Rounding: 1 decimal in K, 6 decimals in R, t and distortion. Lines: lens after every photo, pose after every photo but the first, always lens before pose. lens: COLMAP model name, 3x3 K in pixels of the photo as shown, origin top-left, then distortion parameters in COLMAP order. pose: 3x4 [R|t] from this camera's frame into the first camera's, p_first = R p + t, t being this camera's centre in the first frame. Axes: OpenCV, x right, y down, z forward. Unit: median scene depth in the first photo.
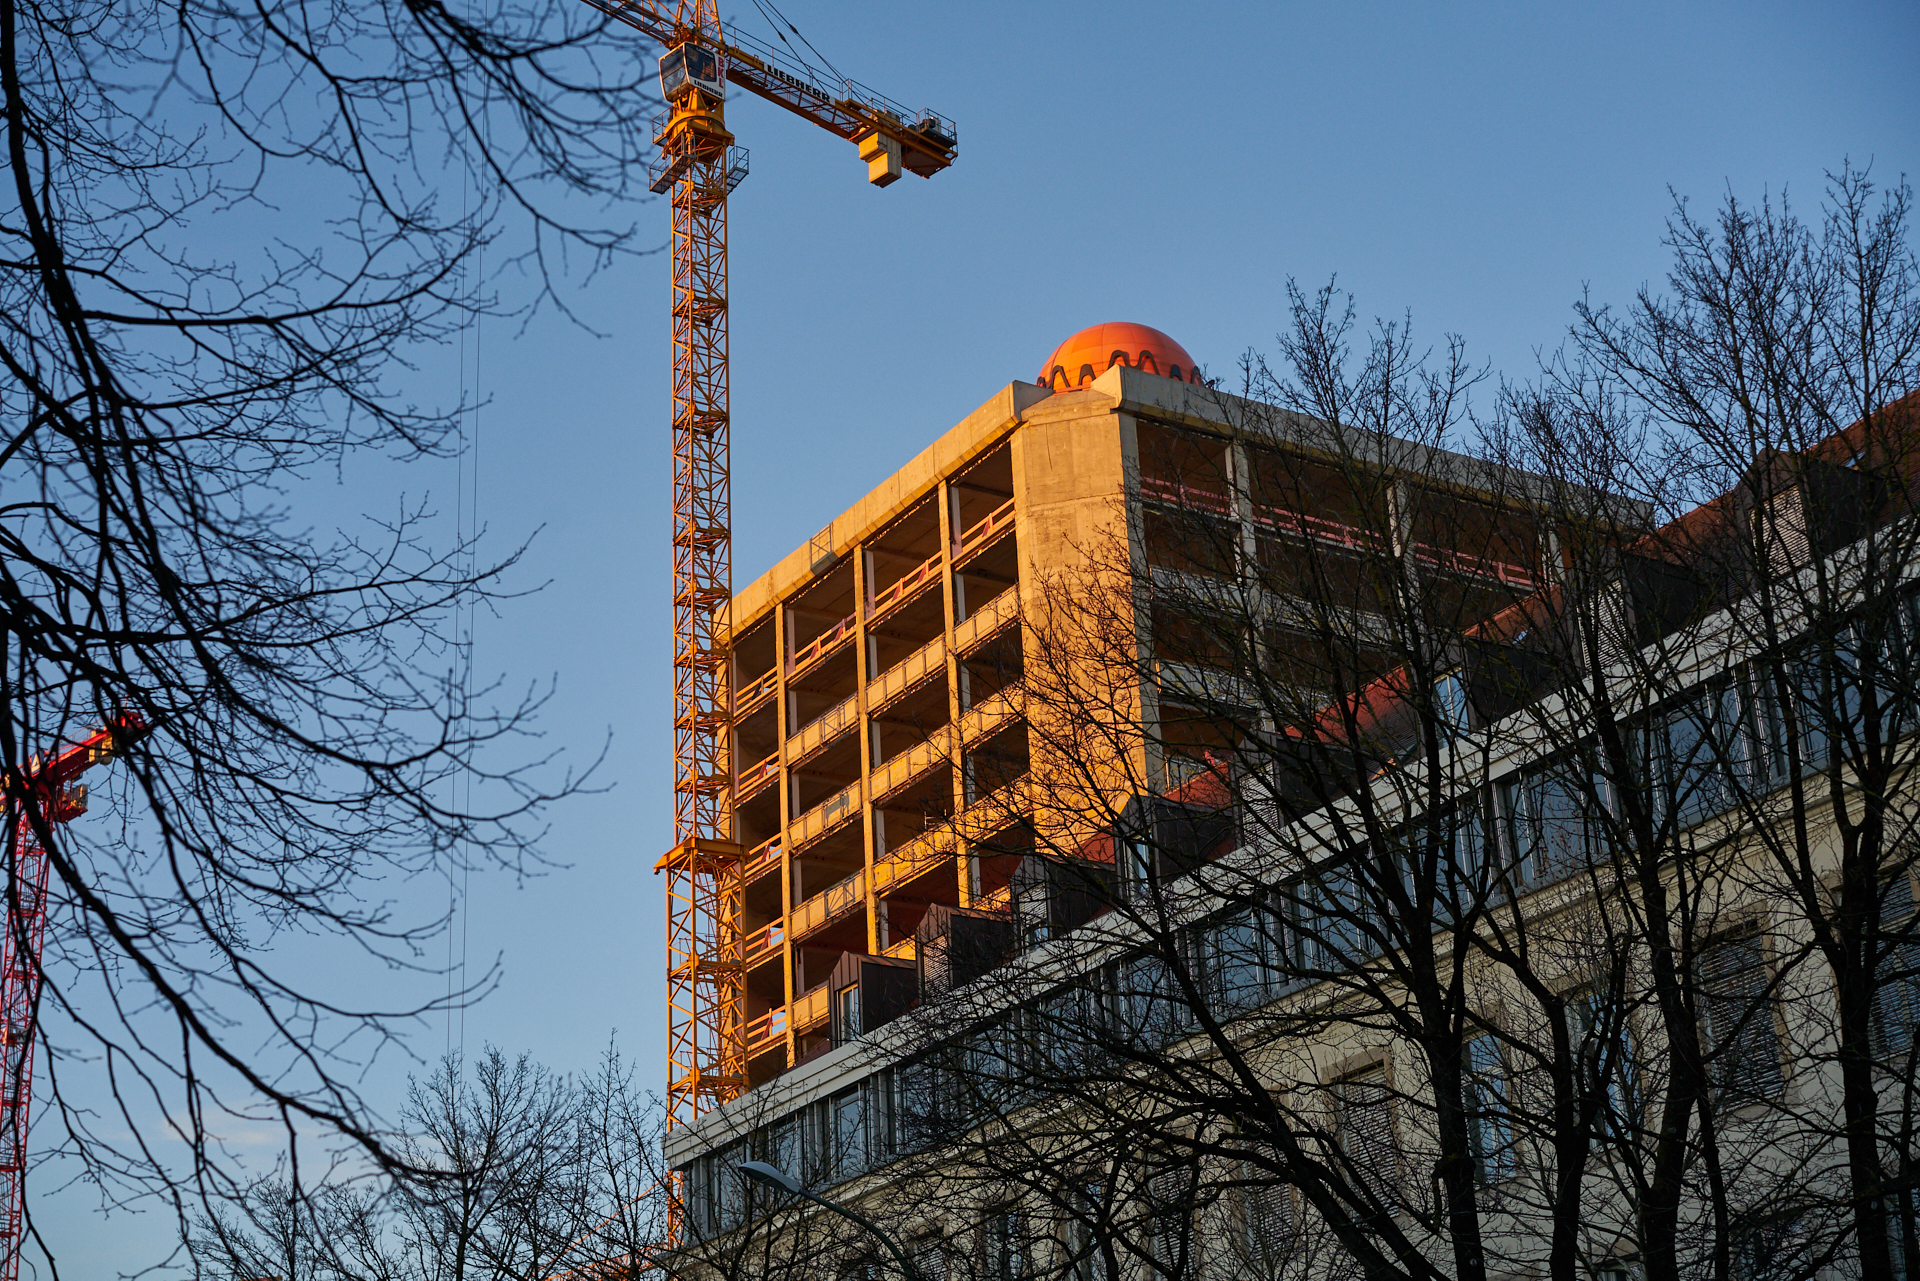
lens RADIAL K [[2899.7, 0, 942.1], [0, 2899.7, 611.7], [0, 0, 1]] dist [0.101771, -0.857669]
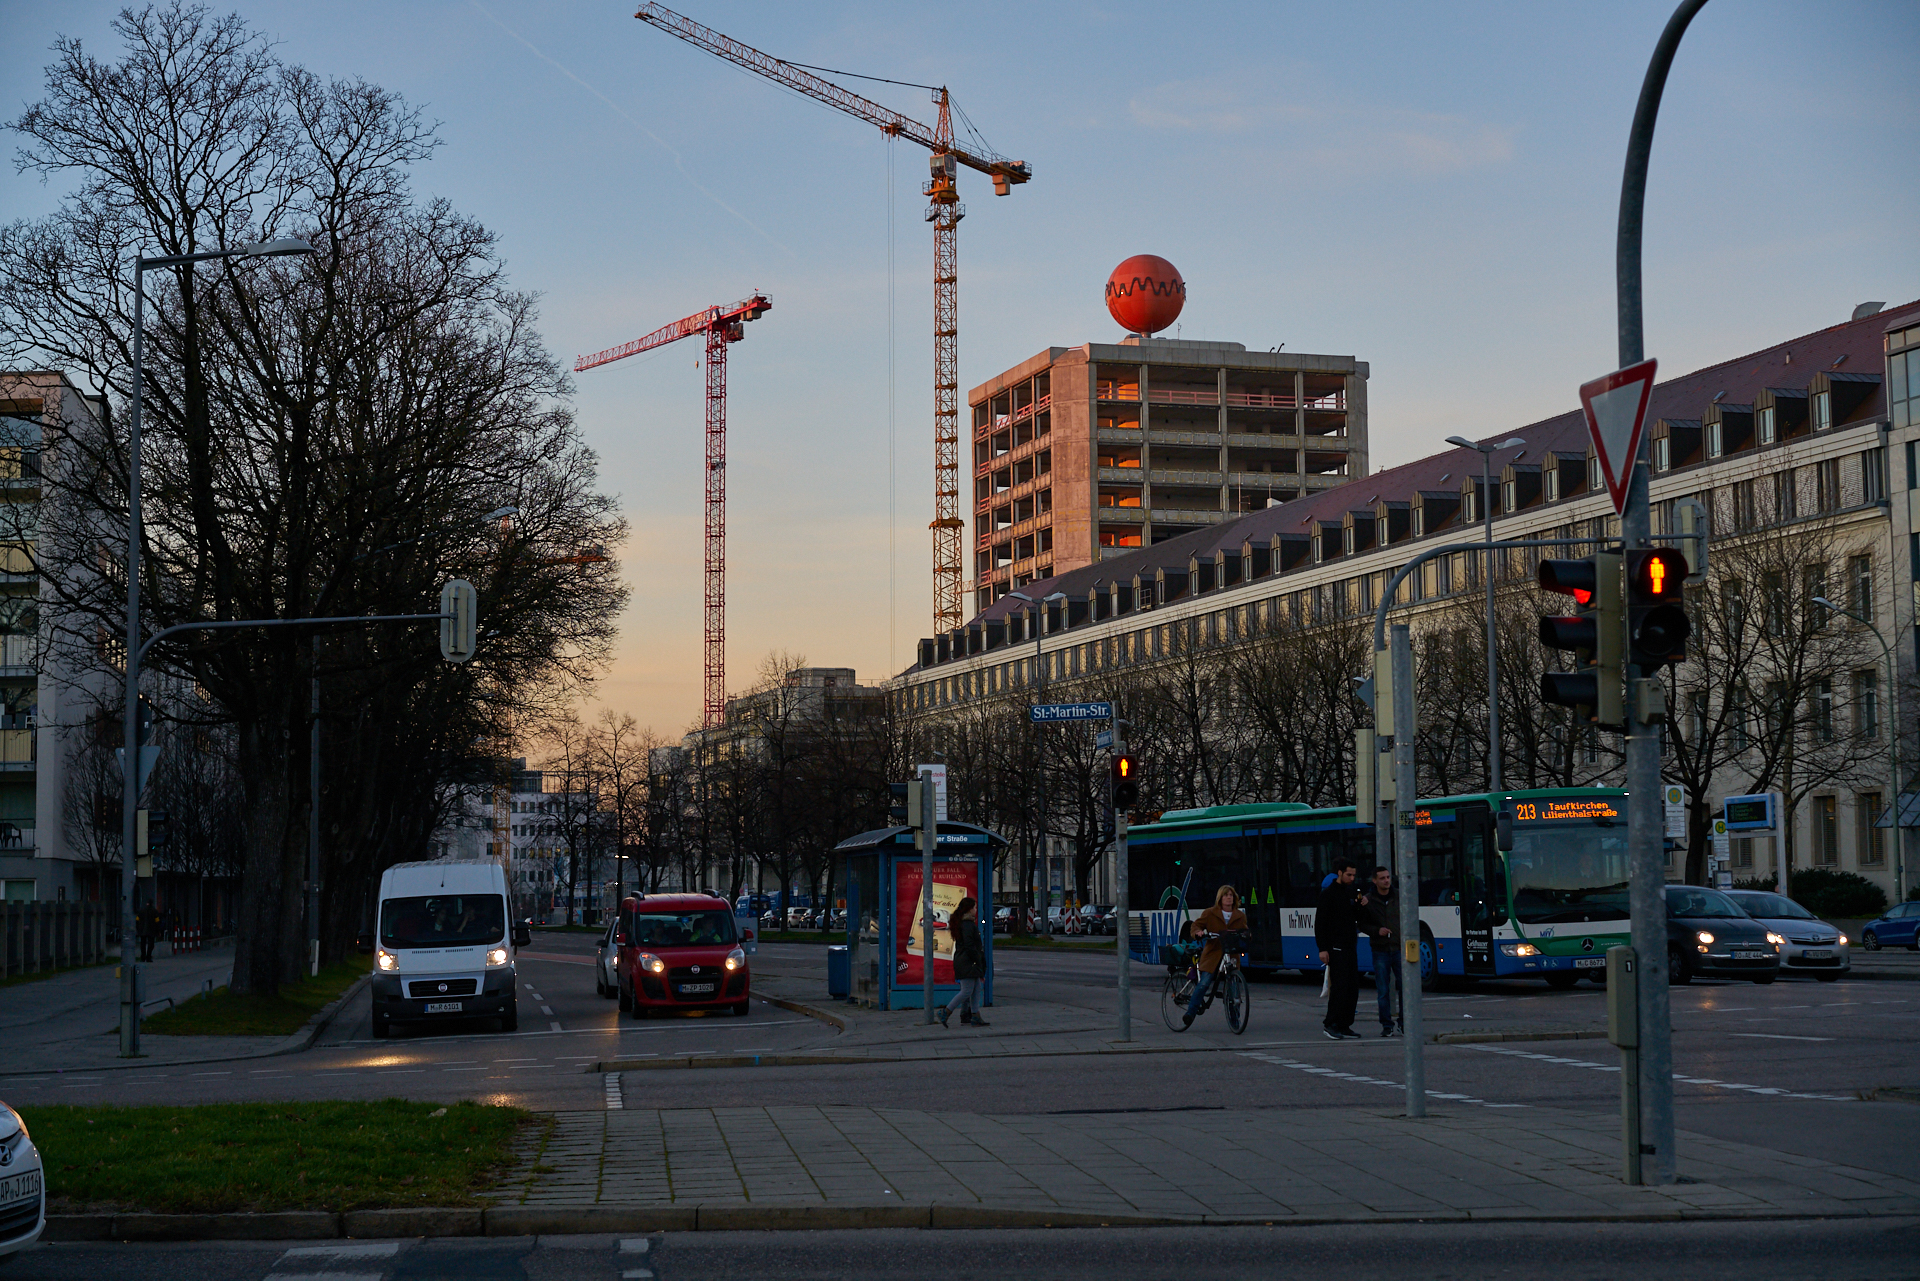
lens RADIAL K [[2899.7, 0, 942.1], [0, 2899.7, 611.7], [0, 0, 1]] dist [0.101771, -0.857669]
pose [[0.968706, 0.015010, -0.247756, 0.526684], [0.063066, 0.950529, 0.304168, -0.594381], [0.240065, -0.310274, 0.919836, -1.311465]]
